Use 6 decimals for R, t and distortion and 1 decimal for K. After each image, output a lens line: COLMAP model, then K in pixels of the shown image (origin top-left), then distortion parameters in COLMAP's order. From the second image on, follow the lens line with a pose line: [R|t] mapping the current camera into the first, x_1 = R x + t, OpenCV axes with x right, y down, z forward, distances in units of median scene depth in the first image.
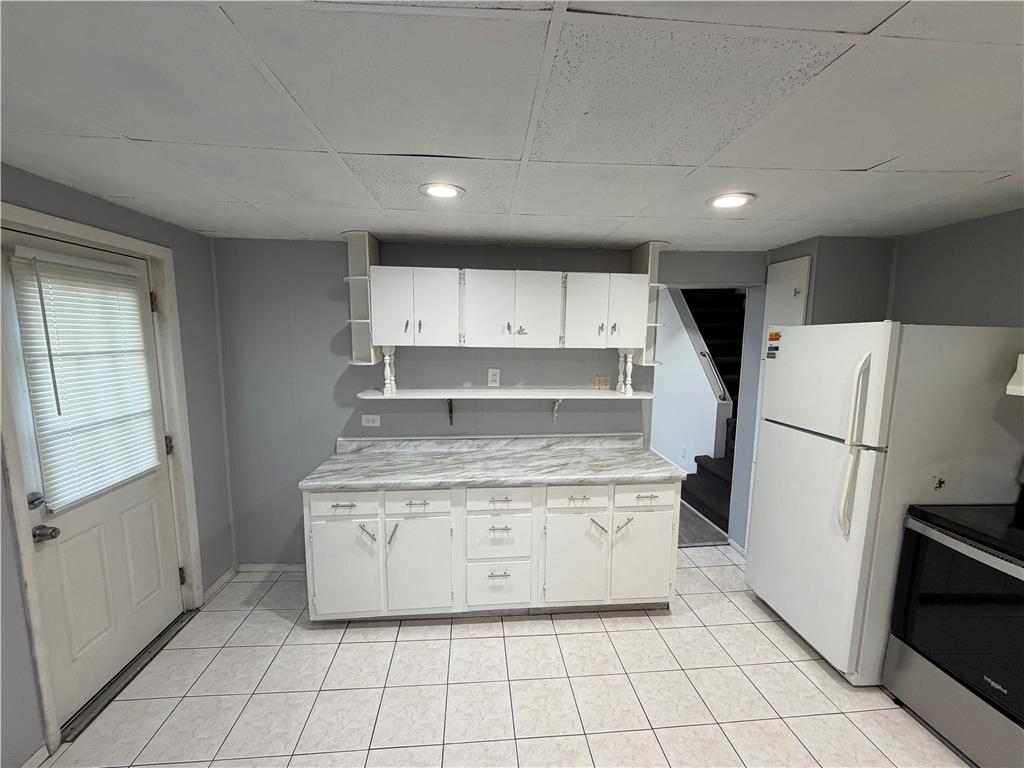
lens RADIAL K [[399.3, 0, 528.6], [0, 399.3, 385.5], [0, 0, 1]] dist [-0.001523, -0.000236]
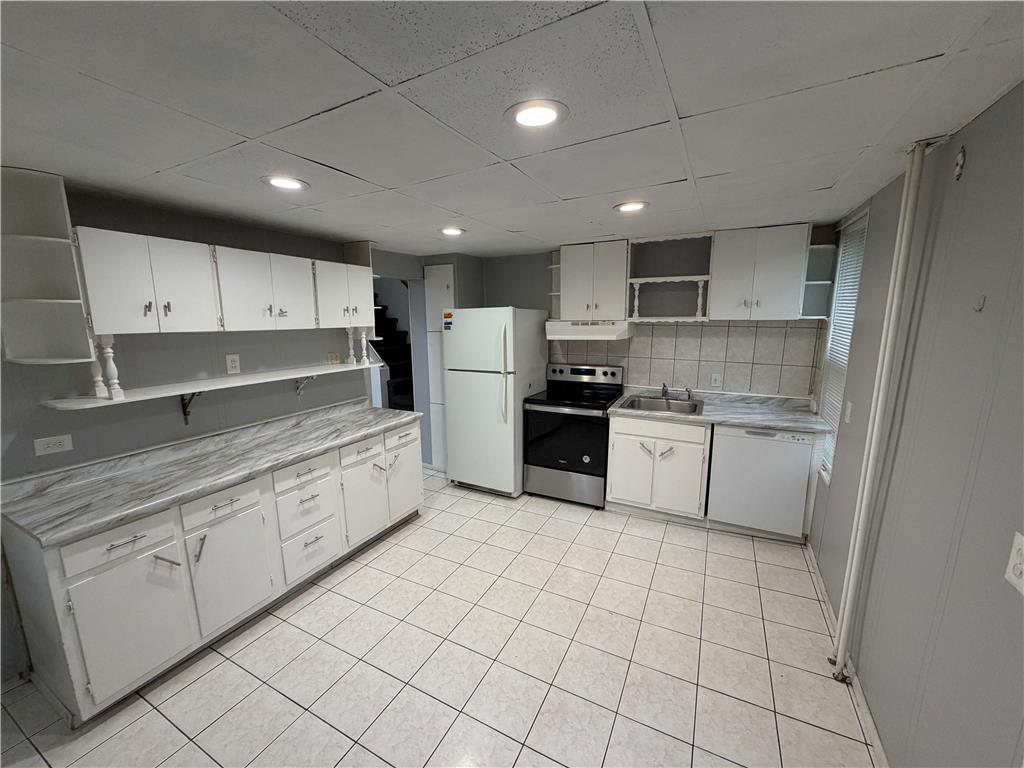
lens RADIAL K [[406.9, 0, 508.0], [0, 406.9, 386.0], [0, 0, 1]] dist [0.000656, 0.000080]
pose [[0.540144, -0.155854, 0.827015, -0.611883], [0.117041, 0.987064, 0.109573, 0.001873], [-0.833394, 0.037609, 0.551398, -0.059711]]
